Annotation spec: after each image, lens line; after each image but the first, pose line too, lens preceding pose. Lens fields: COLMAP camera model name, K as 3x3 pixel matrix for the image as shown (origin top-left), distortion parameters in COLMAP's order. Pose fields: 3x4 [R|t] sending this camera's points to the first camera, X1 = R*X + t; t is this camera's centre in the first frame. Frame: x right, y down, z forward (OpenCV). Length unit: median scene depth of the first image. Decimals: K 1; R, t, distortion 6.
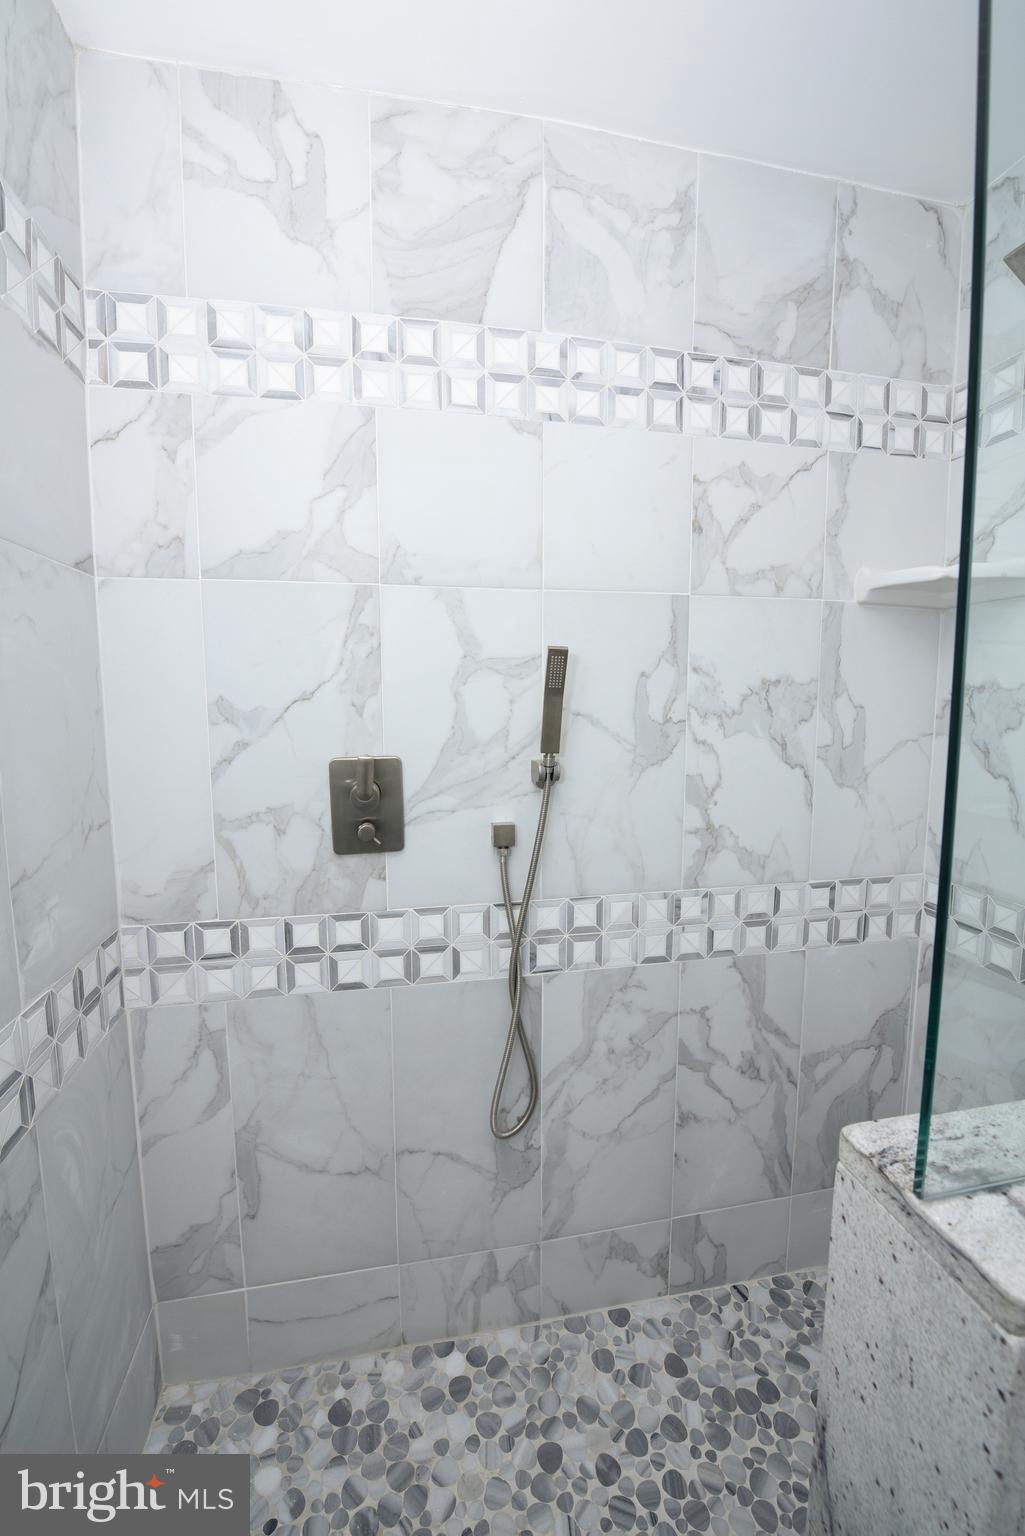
lens RADIAL K [[642.2, 0, 503.4], [0, 642.2, 763.7], [0, 0, 1]] dist [-0.015390, -0.003236]
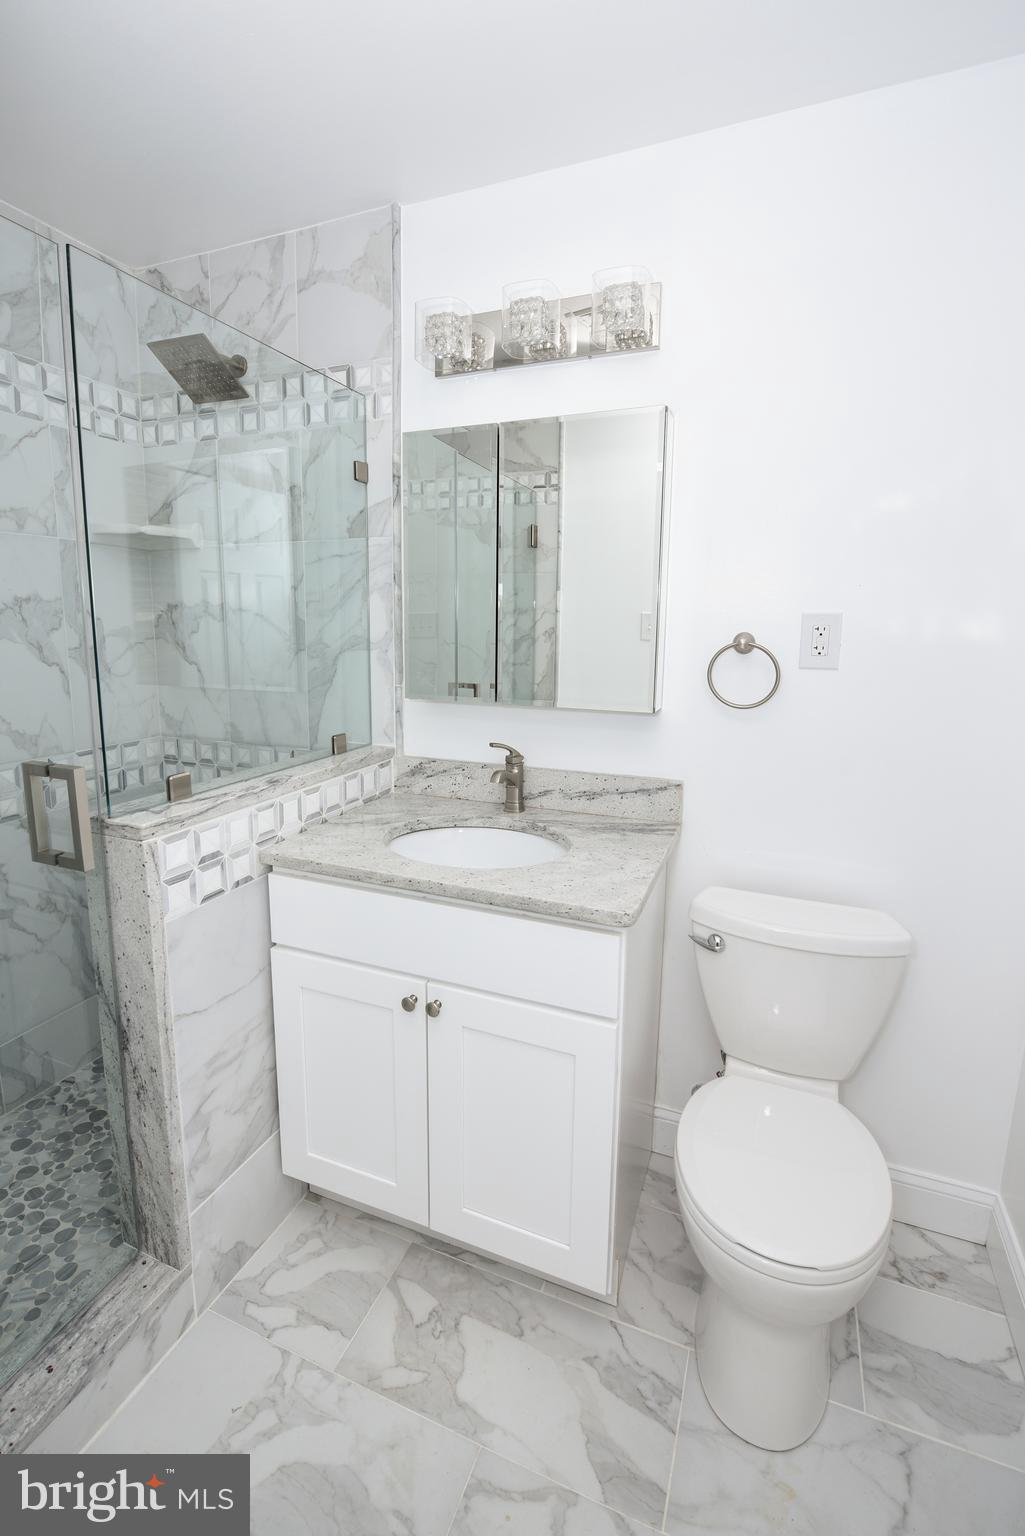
lens RADIAL K [[686.7, 0, 499.5], [0, 686.7, 719.7], [0, 0, 1]] dist [-0.023096, -0.000418]
pose [[0.551163, -0.117331, 0.826107, -0.206381], [0.078726, 0.992960, 0.088505, 0.067157], [-0.830675, 0.016256, 0.556520, -0.546392]]
